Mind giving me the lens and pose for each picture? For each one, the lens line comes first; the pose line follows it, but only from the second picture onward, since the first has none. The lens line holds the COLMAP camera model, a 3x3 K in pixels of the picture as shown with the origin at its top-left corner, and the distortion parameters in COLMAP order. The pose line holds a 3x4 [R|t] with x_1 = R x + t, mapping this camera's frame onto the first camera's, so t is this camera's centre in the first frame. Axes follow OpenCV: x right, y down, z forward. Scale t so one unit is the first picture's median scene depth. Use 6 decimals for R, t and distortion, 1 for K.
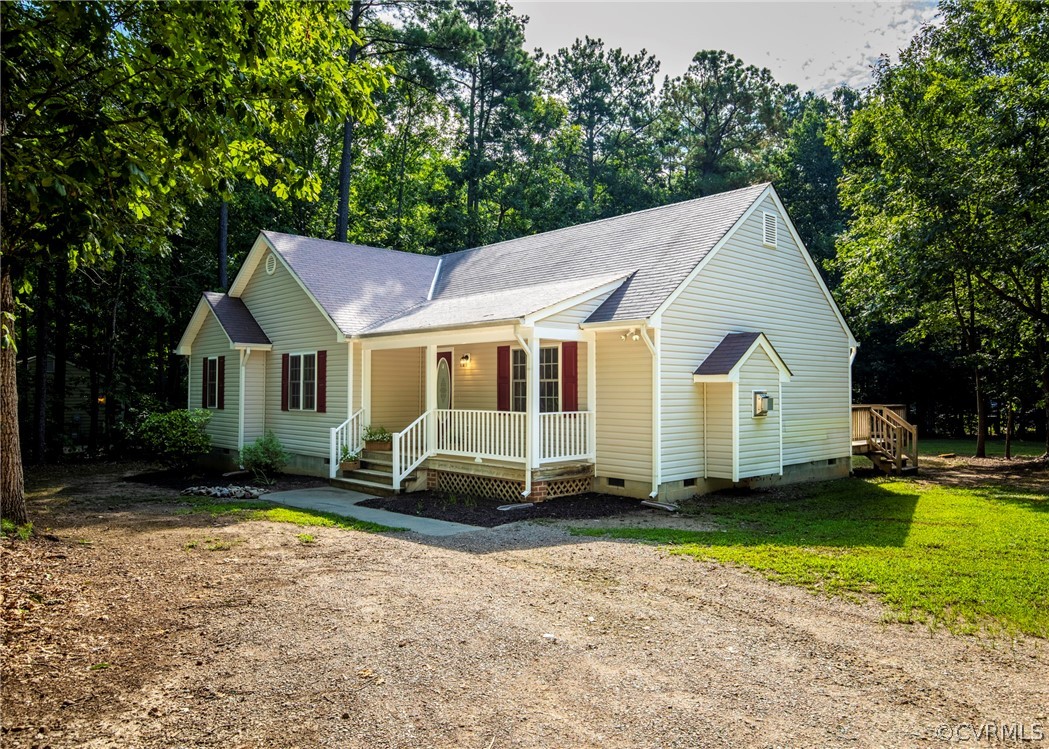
lens RADIAL K [[721.8, 0, 524.5], [0, 721.8, 374.5], [0, 0, 1]] dist [0.025947, -0.002416]
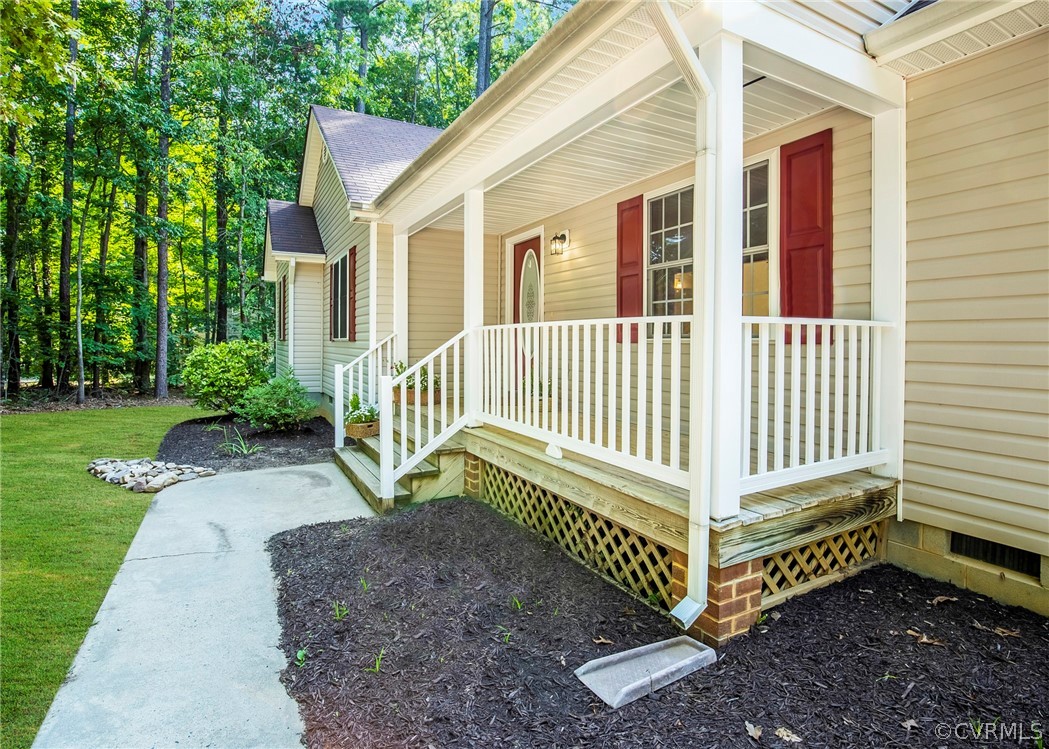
lens RADIAL K [[533.3, 0, 526.4], [0, 533.3, 348.5], [0, 0, 1]] dist [-0.023218, 0.000079]
pose [[0.967963, 0.005787, -0.251027, -0.005636], [0.002991, 0.999398, 0.034574, 0.043663], [0.251076, -0.034217, 0.967363, 0.584760]]
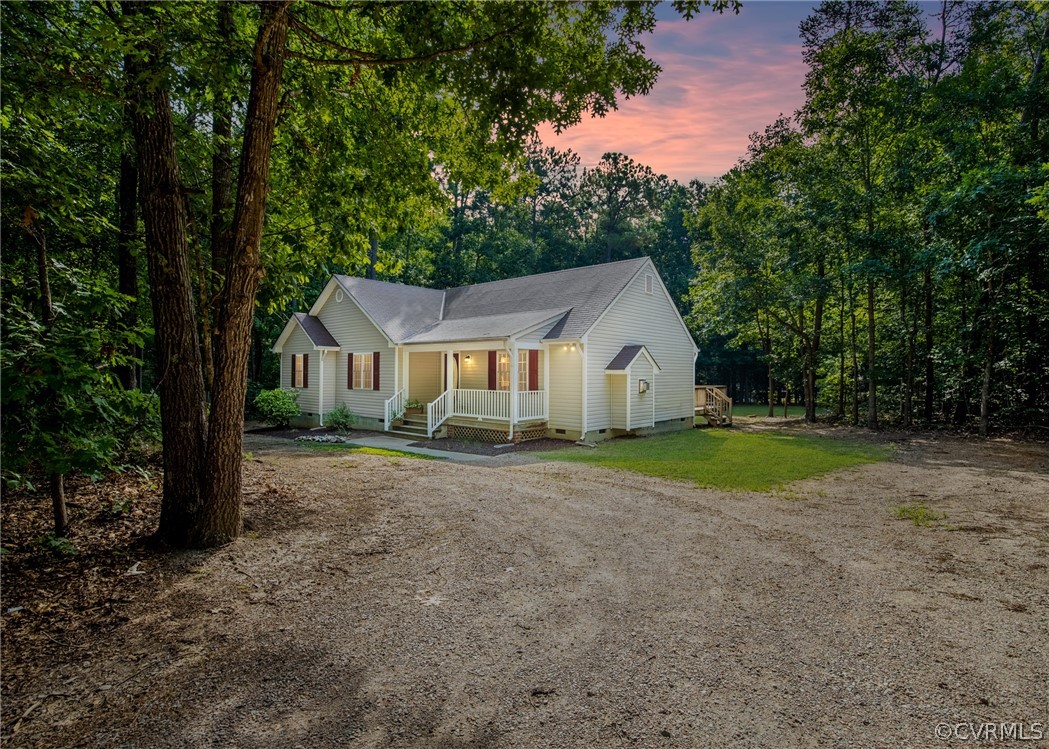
lens RADIAL K [[505.1, 0, 524.5], [0, 505.1, 374.5], [0, 0, 1]] dist [0.005667, 0.000389]
pose [[0.996428, 0.003645, 0.084366, -0.048425], [-0.005755, 0.999676, 0.024790, -0.013327], [-0.084248, -0.025187, 0.996126, -0.152545]]
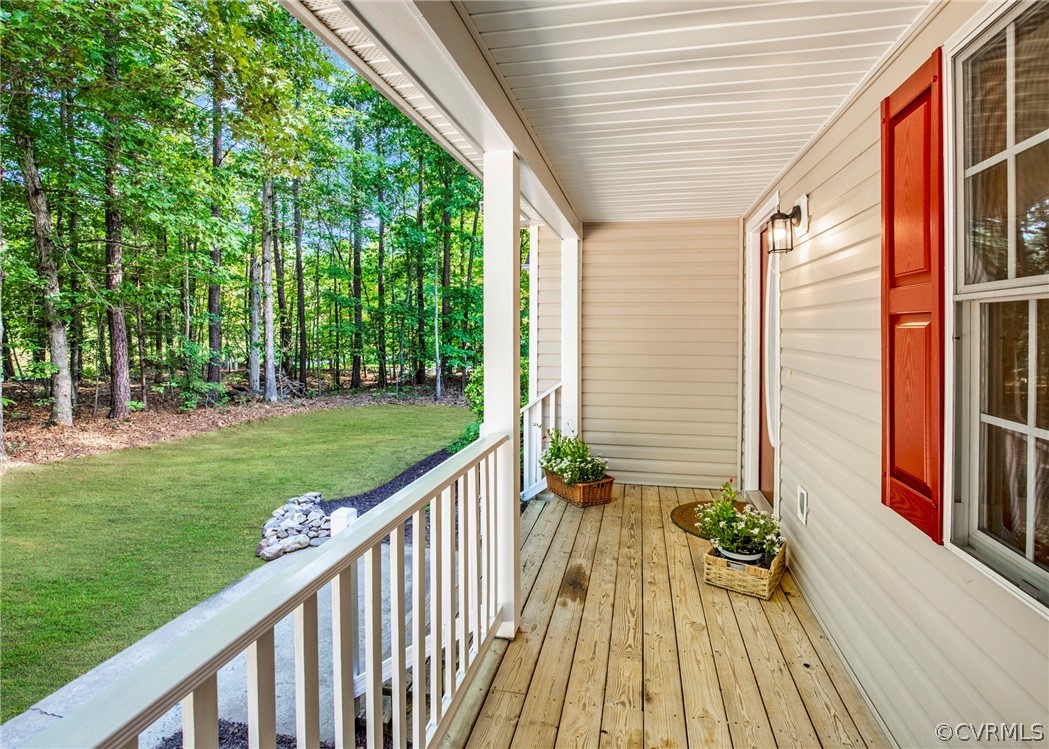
lens RADIAL K [[514.9, 0, 540.0], [0, 514.9, 332.2], [0, 0, 1]] dist [-0.003192, -0.000484]
pose [[0.575458, 0.007686, -0.817795, 0.014904], [0.017815, 0.999601, 0.021931, 0.011088], [0.817637, -0.027190, 0.575091, 0.796498]]
